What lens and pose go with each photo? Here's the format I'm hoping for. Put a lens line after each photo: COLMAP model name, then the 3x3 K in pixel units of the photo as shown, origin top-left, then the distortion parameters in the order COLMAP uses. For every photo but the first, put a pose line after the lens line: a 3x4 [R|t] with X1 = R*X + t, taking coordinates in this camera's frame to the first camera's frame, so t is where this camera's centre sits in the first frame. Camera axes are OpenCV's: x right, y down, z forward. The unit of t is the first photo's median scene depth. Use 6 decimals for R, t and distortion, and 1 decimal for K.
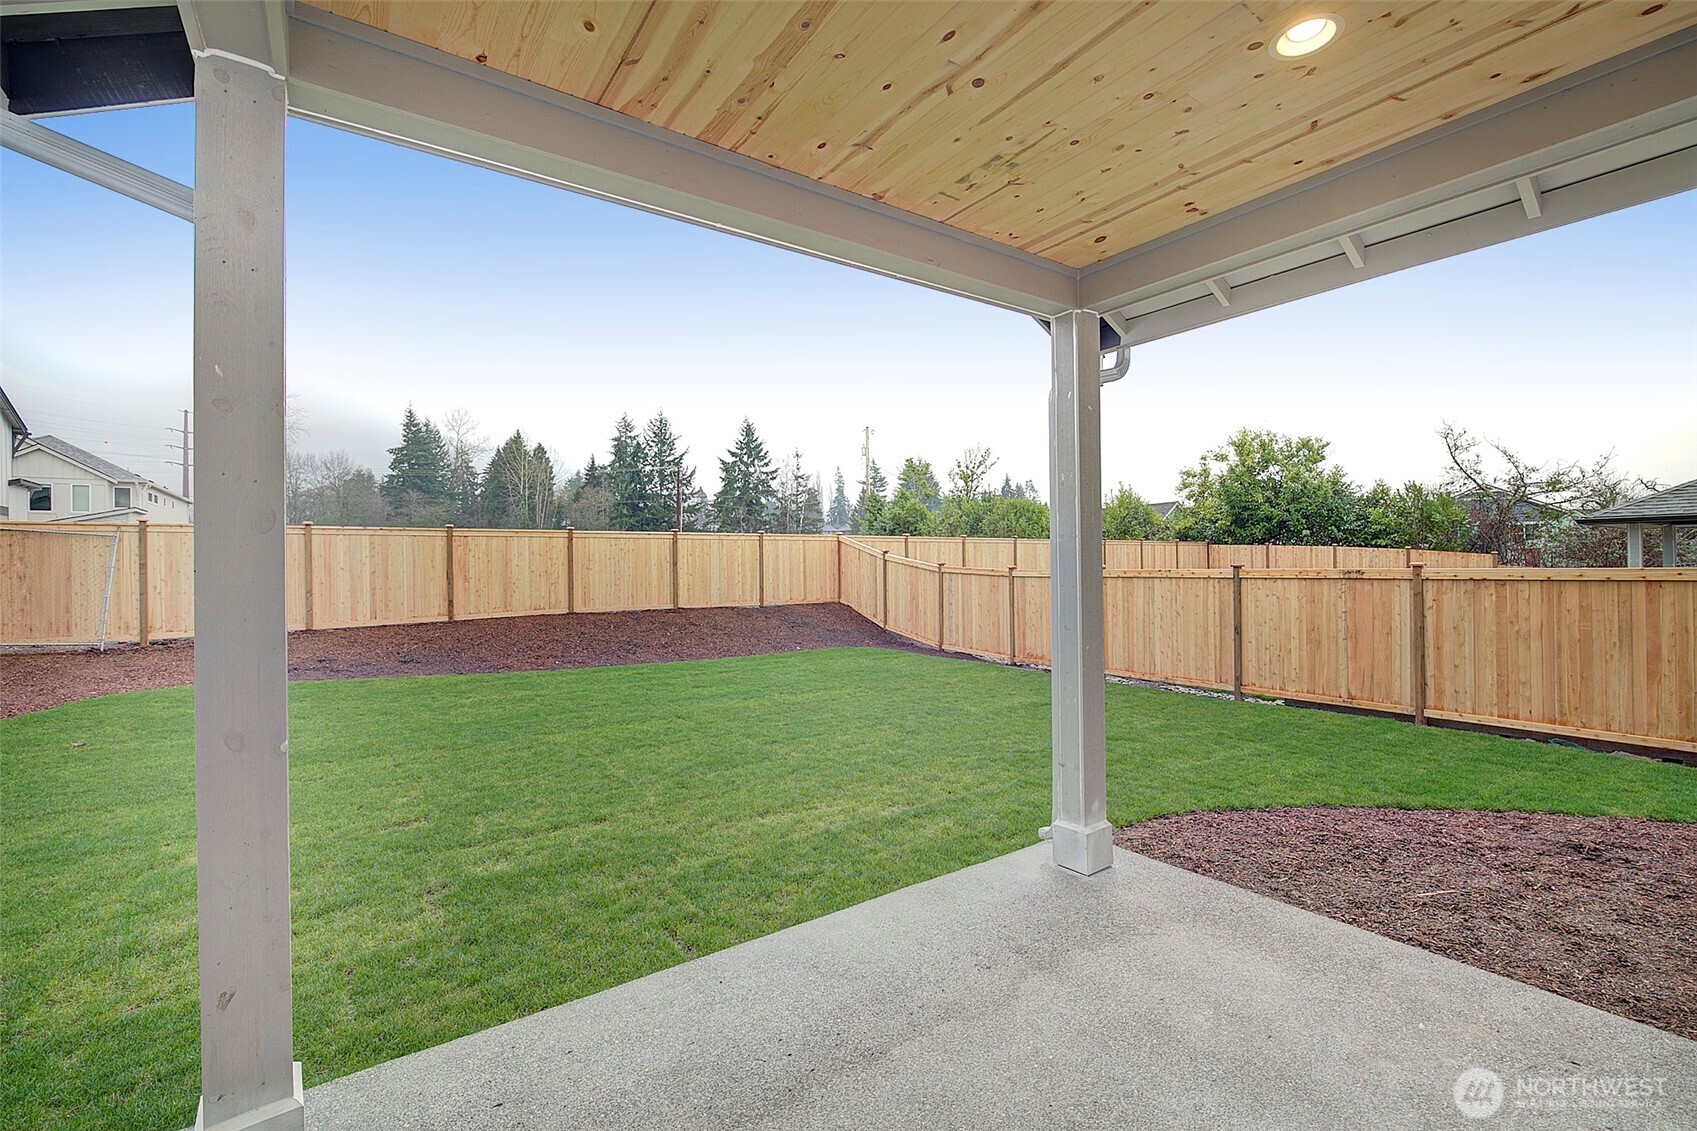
lens RADIAL K [[722.8, 0, 848.8], [0, 722.8, 563.4], [0, 0, 1]] dist [-0.013081, 0.008325]
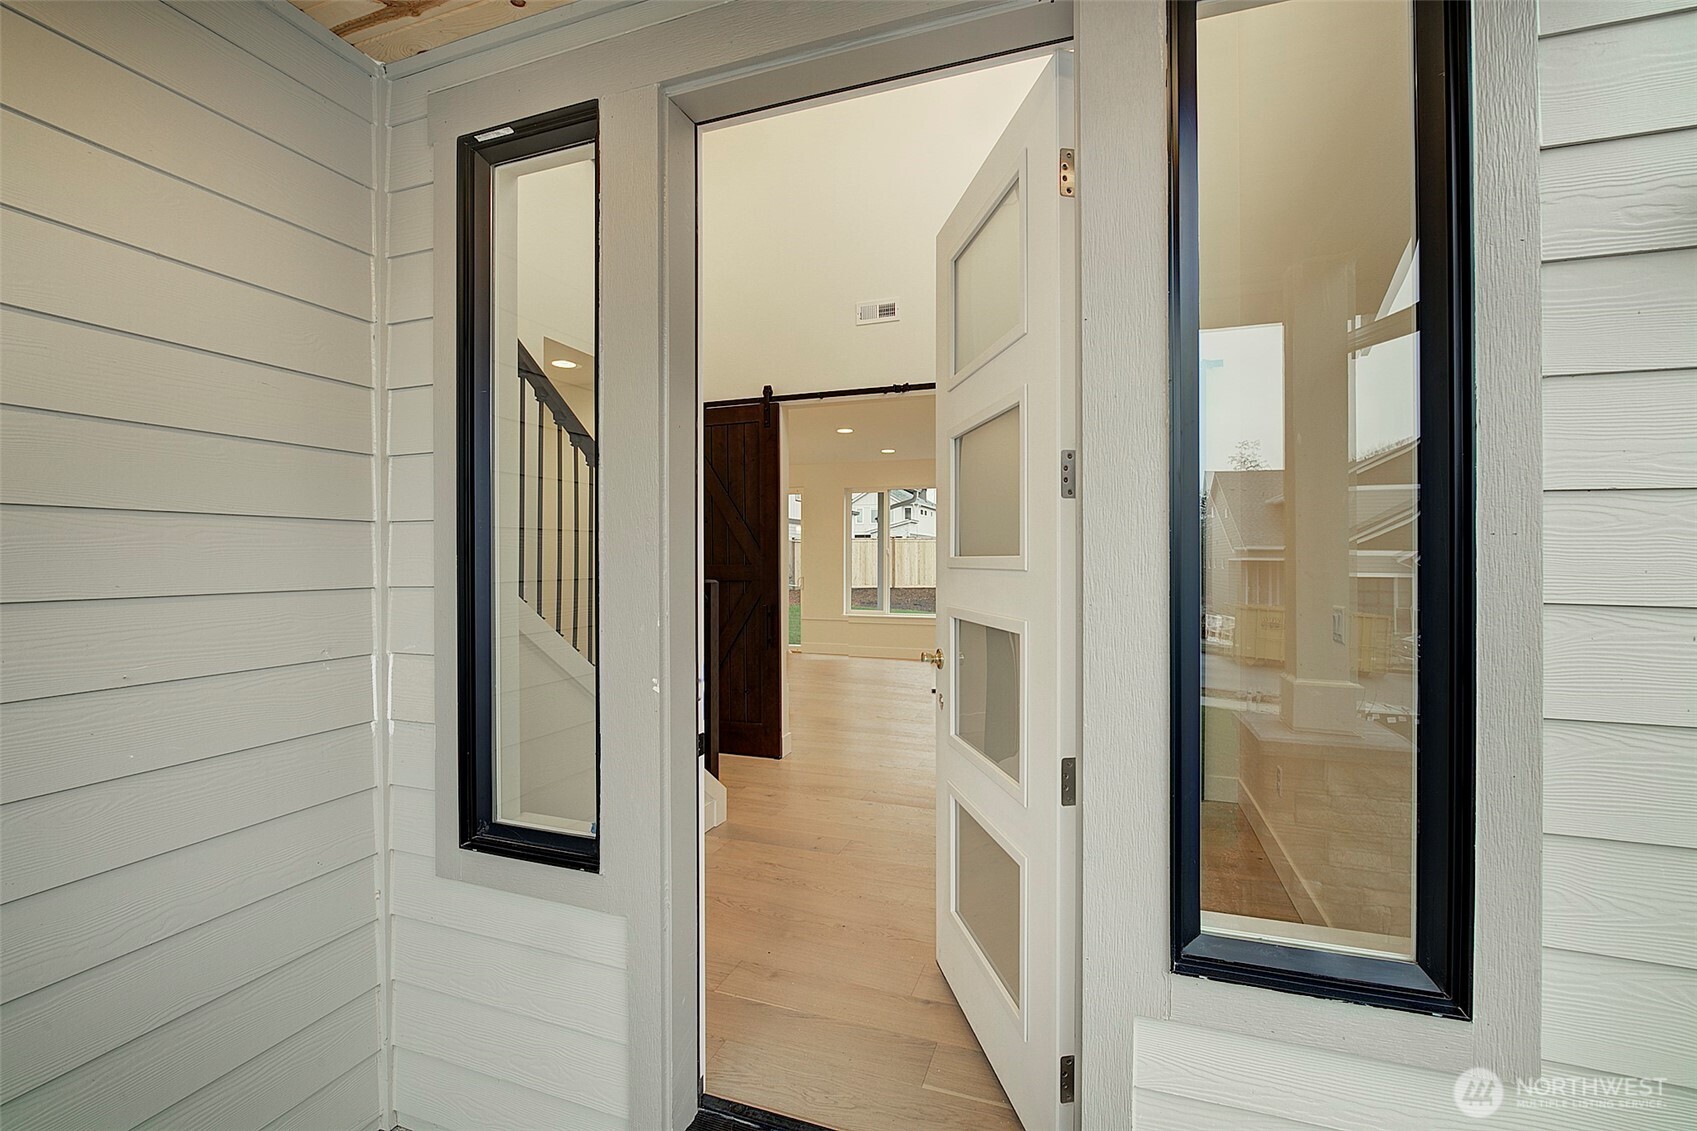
lens RADIAL K [[722.8, 0, 848.8], [0, 722.8, 563.4], [0, 0, 1]] dist [-0.013081, 0.008325]
pose [[0.585722, 0.018428, -0.810302, 0.611897], [-0.006129, 0.999814, 0.018307, -0.011574], [0.810489, -0.005757, 0.585726, -0.229560]]
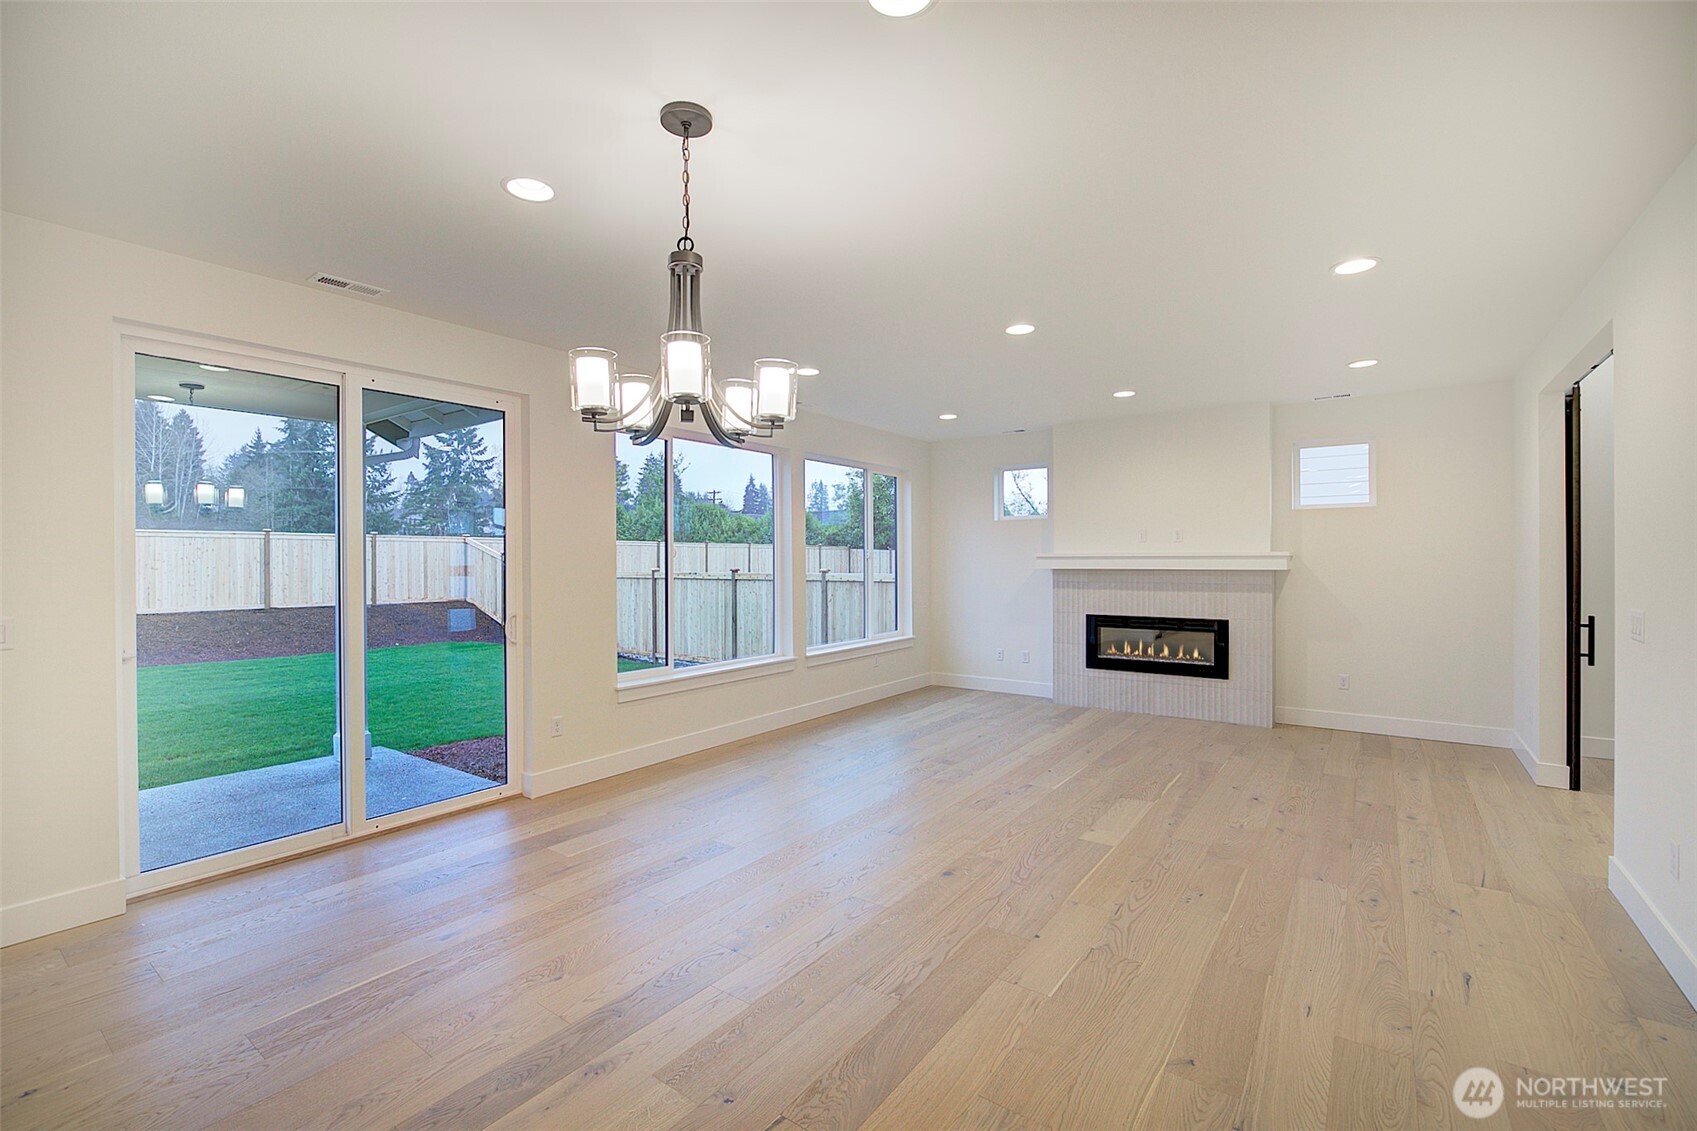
lens RADIAL K [[732.9, 0, 844.9], [0, 732.9, 558.3], [0, 0, 1]] dist [-0.010584, 0.000667]
pose [[0.946423, 0.009078, 0.322802, 0.172055], [-0.007853, 0.999956, -0.005098, -0.007276], [-0.322834, 0.002290, 0.946453, -0.186391]]
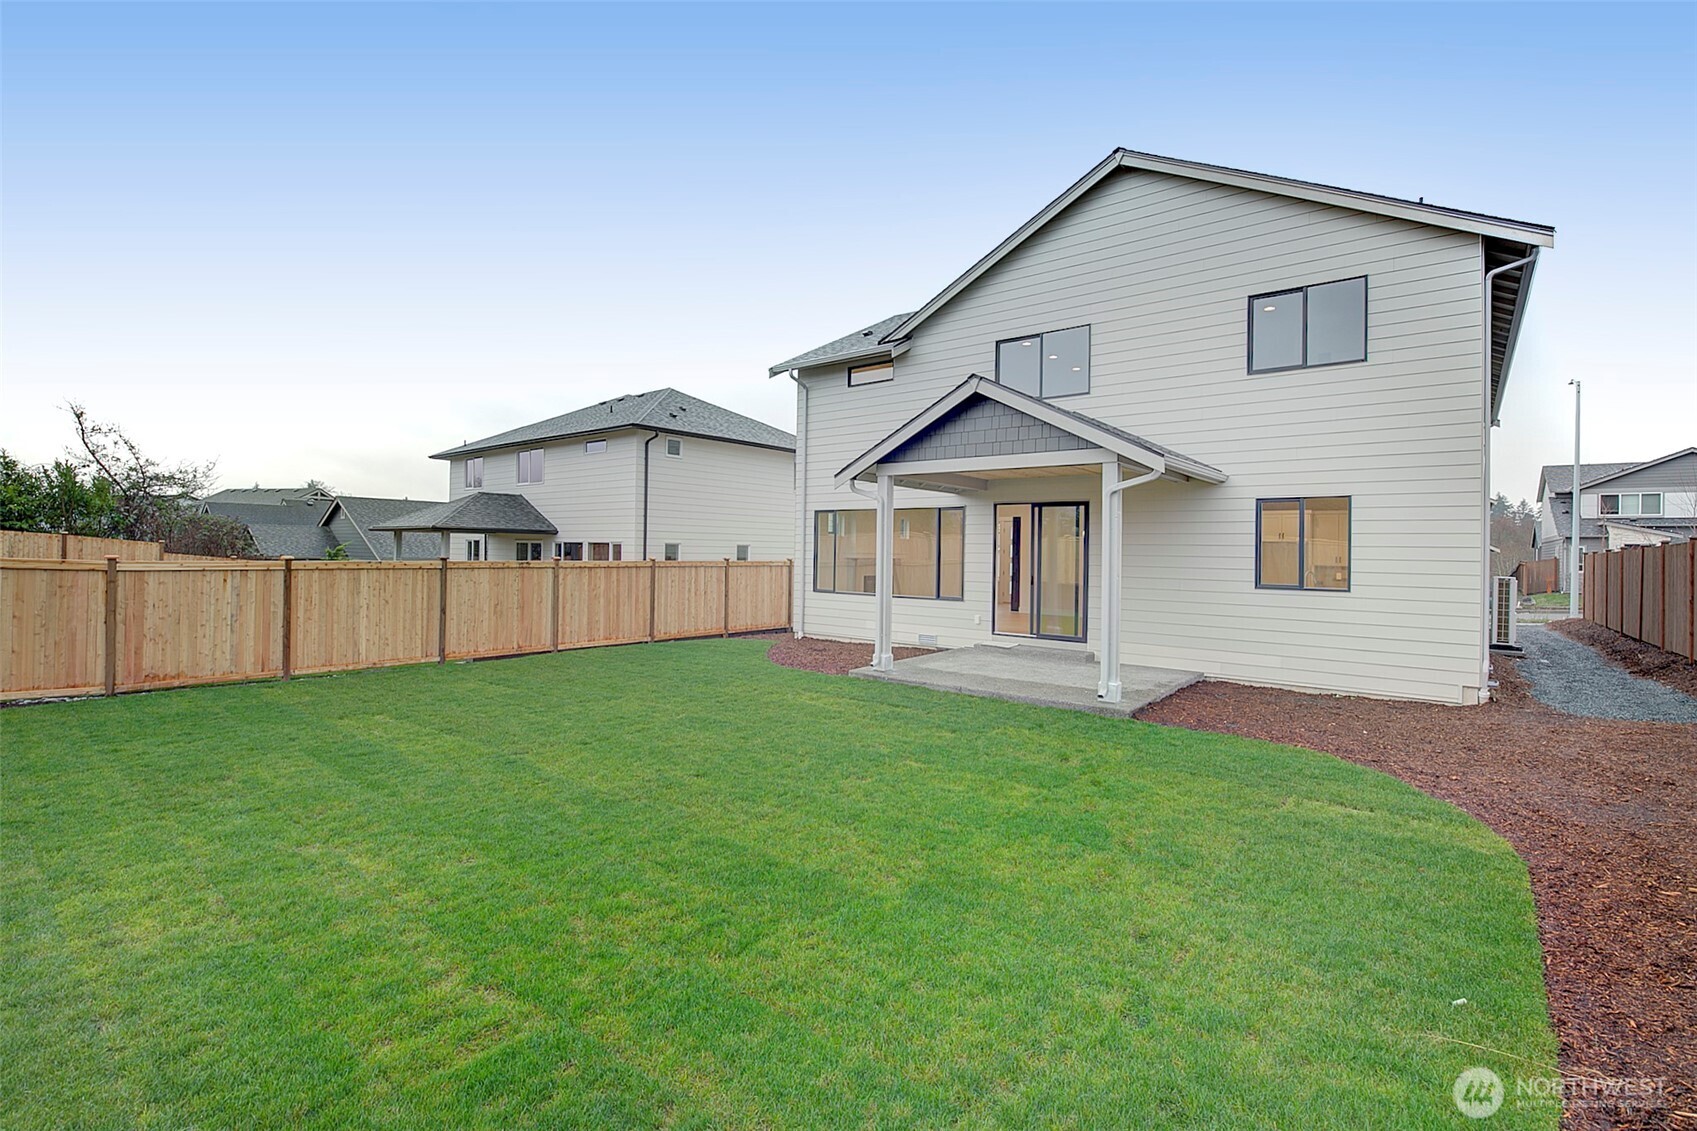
lens RADIAL K [[753.8, 0, 848.5], [0, 753.8, 565.5], [0, 0, 1]] dist [-0.002653, -0.000007]
pose [[-0.270142, -0.008543, 0.962783, -0.504141], [-0.014619, 0.999882, 0.004770, -0.000170], [-0.962710, -0.012786, -0.270235, 0.393176]]
